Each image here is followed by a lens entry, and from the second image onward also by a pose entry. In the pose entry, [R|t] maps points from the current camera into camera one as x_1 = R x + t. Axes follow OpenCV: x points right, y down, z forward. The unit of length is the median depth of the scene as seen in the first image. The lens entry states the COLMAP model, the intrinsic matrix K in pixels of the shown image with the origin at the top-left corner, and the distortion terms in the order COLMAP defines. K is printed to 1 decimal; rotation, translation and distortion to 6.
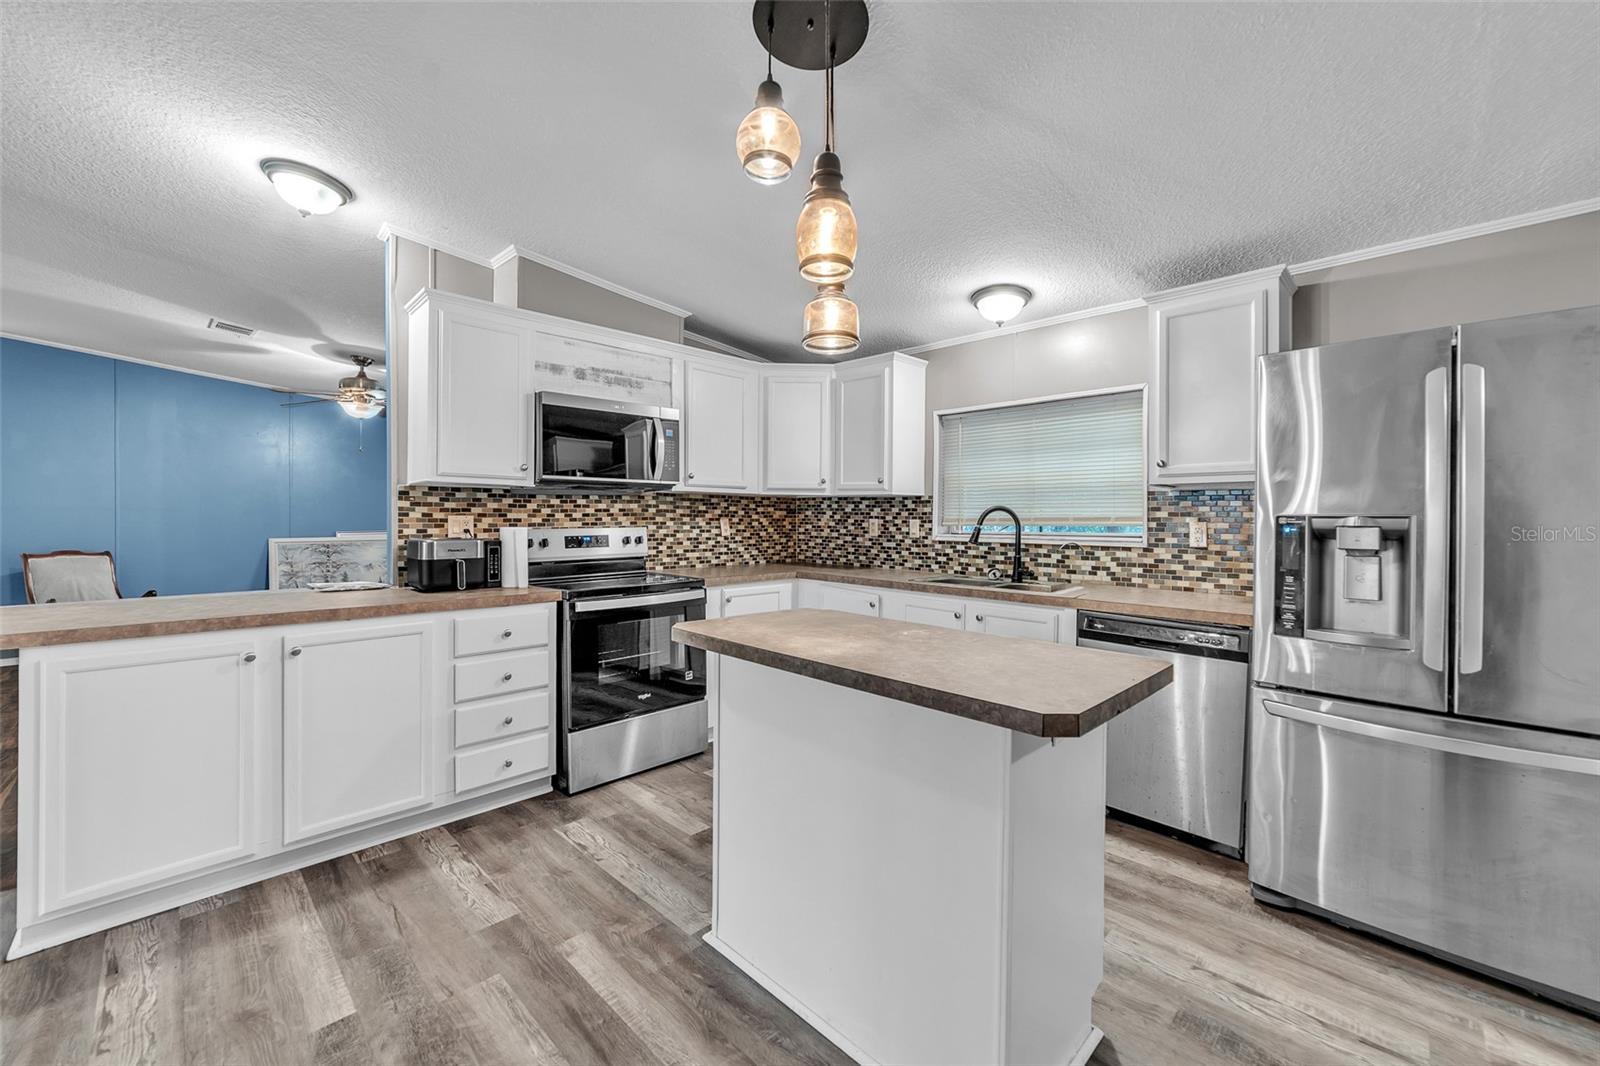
lens RADIAL K [[648.7, 0, 778.5], [0, 648.7, 532.3], [0, 0, 1]] dist [0.009168, 0.000389]
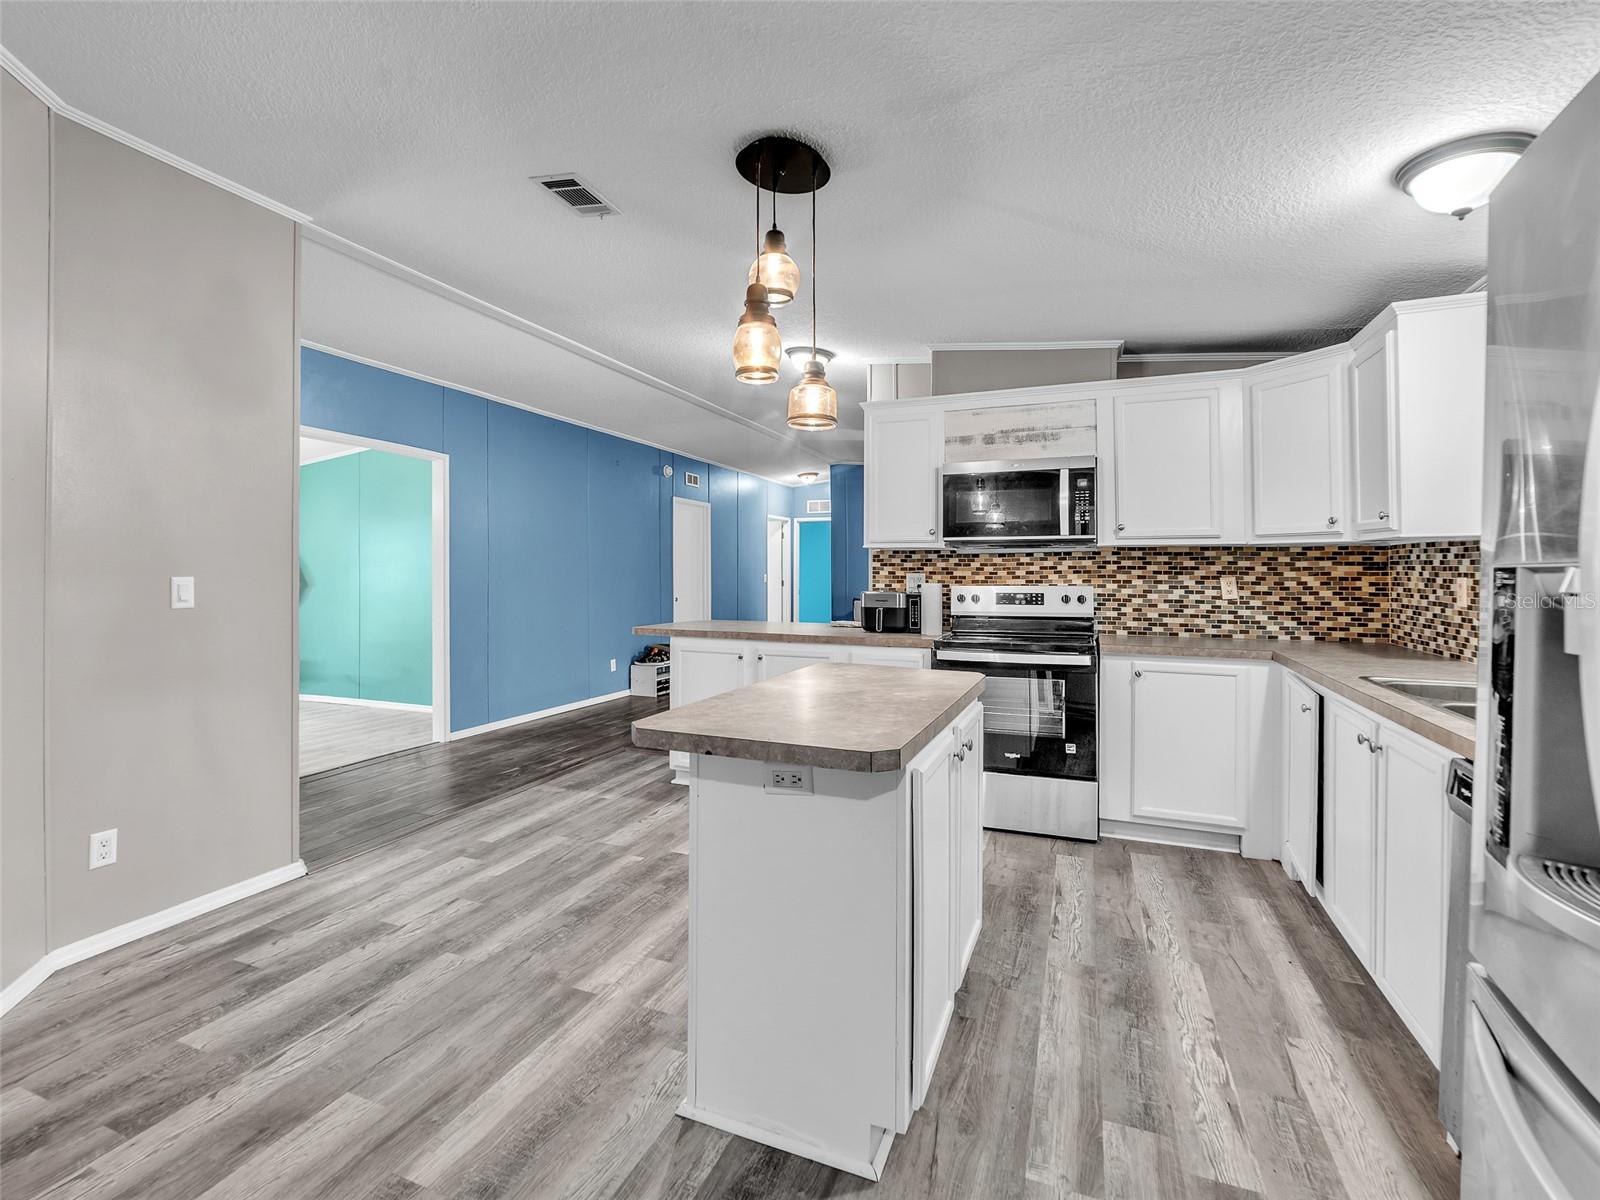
lens RADIAL K [[714.0, 0, 794.6], [0, 714.0, 583.3], [0, 0, 1]] dist [-0.001195, 0.007851]
pose [[0.404659, 0.010190, -0.914411, 0.516455], [-0.022525, 0.999746, 0.001173, -0.002867], [0.914190, 0.020122, 0.404786, 0.198681]]
